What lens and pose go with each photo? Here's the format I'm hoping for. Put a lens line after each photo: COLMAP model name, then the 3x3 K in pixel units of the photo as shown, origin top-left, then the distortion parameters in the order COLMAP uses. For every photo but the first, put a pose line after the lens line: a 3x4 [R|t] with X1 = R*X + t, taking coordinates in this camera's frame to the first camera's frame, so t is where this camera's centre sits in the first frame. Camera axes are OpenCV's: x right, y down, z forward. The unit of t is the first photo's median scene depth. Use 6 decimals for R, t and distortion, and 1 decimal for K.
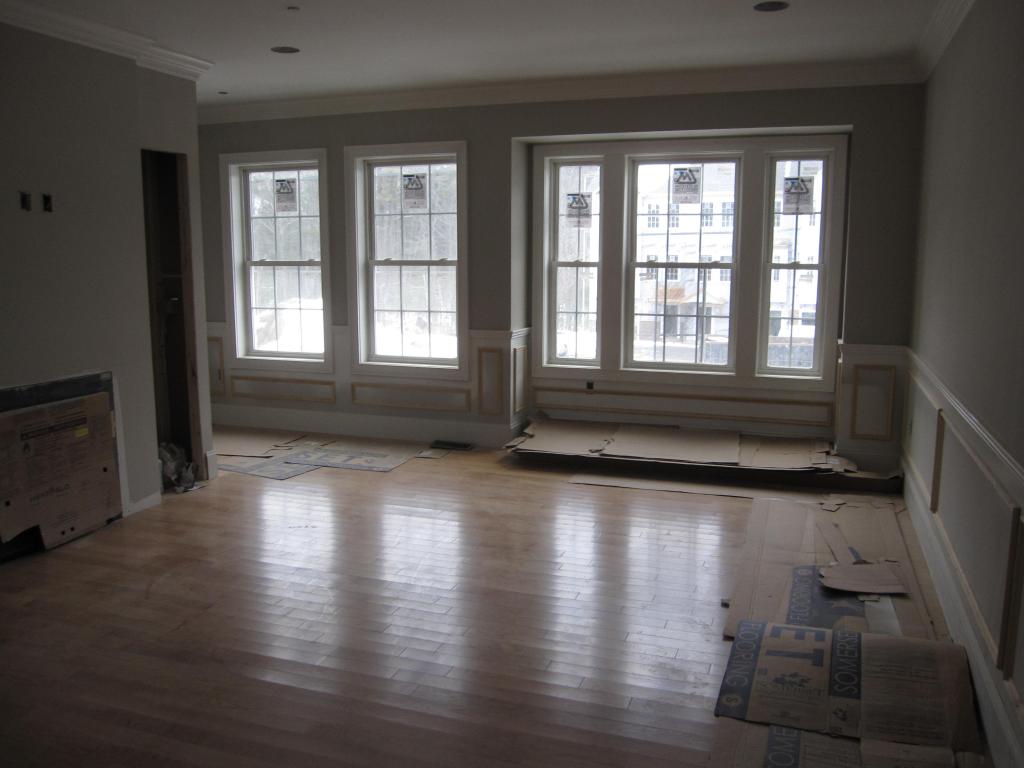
lens RADIAL K [[850.8, 0, 525.8], [0, 850.8, 388.6], [0, 0, 1]] dist [-0.093232, 0.080160]
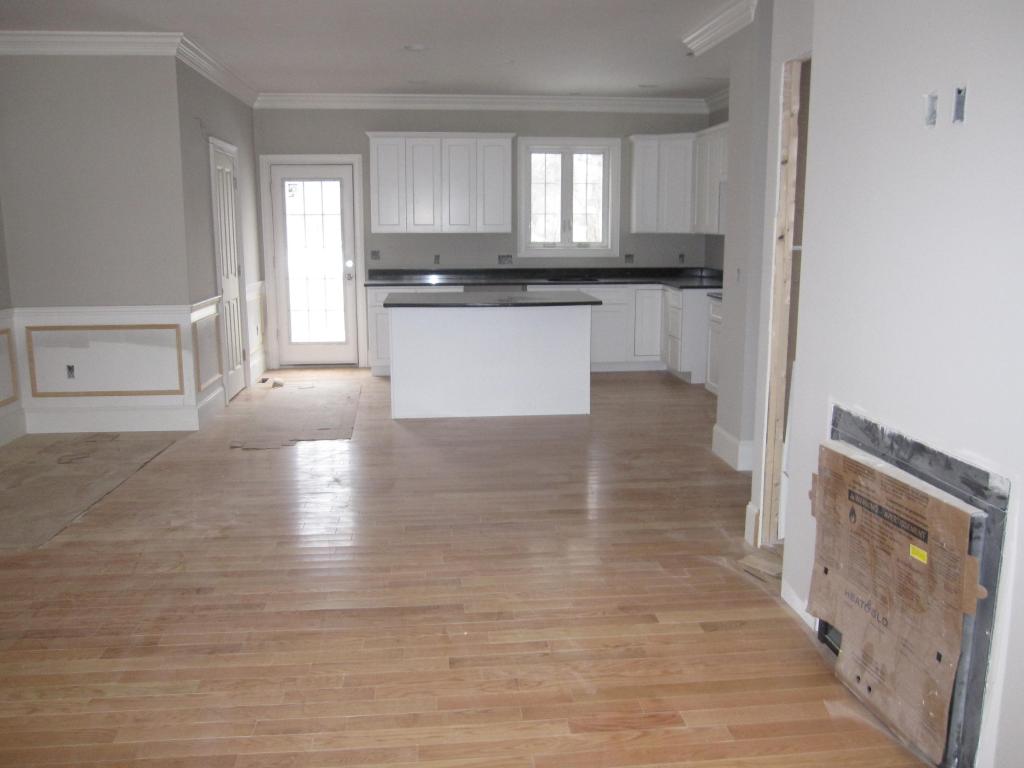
lens RADIAL K [[850.8, 0, 525.8], [0, 850.8, 388.6], [0, 0, 1]] dist [-0.093232, 0.080160]
pose [[-0.903785, 0.077944, -0.420829, -0.070844], [-0.068655, 0.944140, 0.322313, -0.133813], [0.422444, 0.320193, -0.847949, 0.897730]]
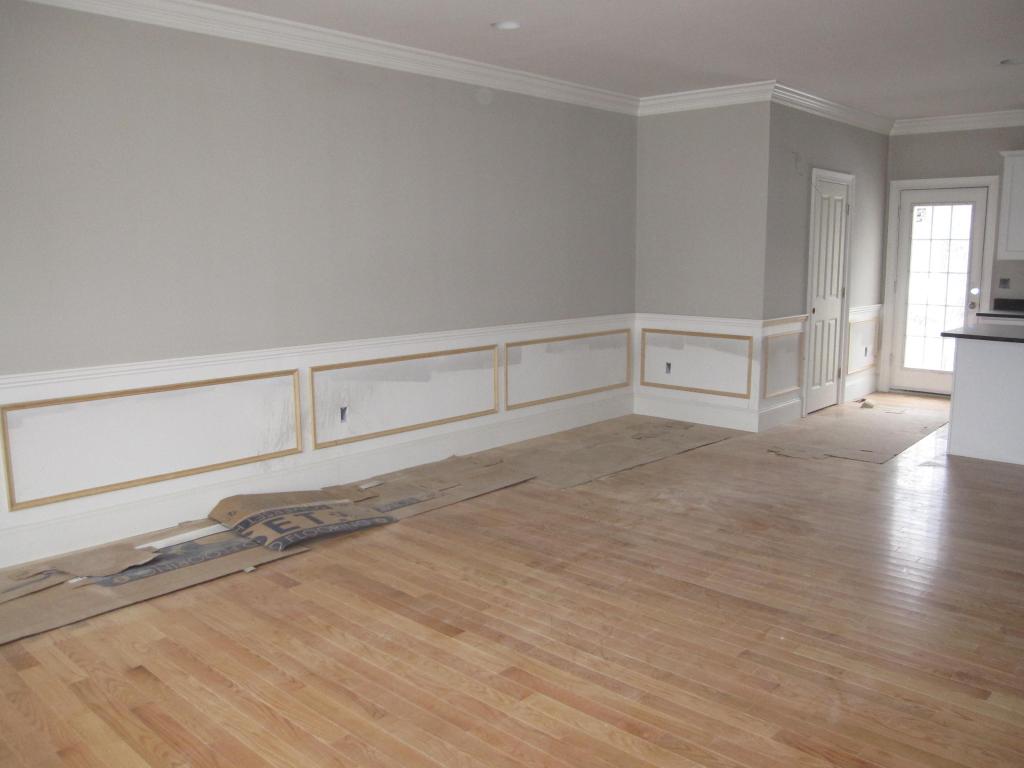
lens RADIAL K [[850.8, 0, 525.8], [0, 850.8, 388.6], [0, 0, 1]] dist [-0.093232, 0.080160]
pose [[-0.919642, -0.063066, 0.387662, -0.271834], [0.061889, 0.951424, 0.301599, -0.149160], [-0.387851, 0.301355, -0.871066, 0.972842]]
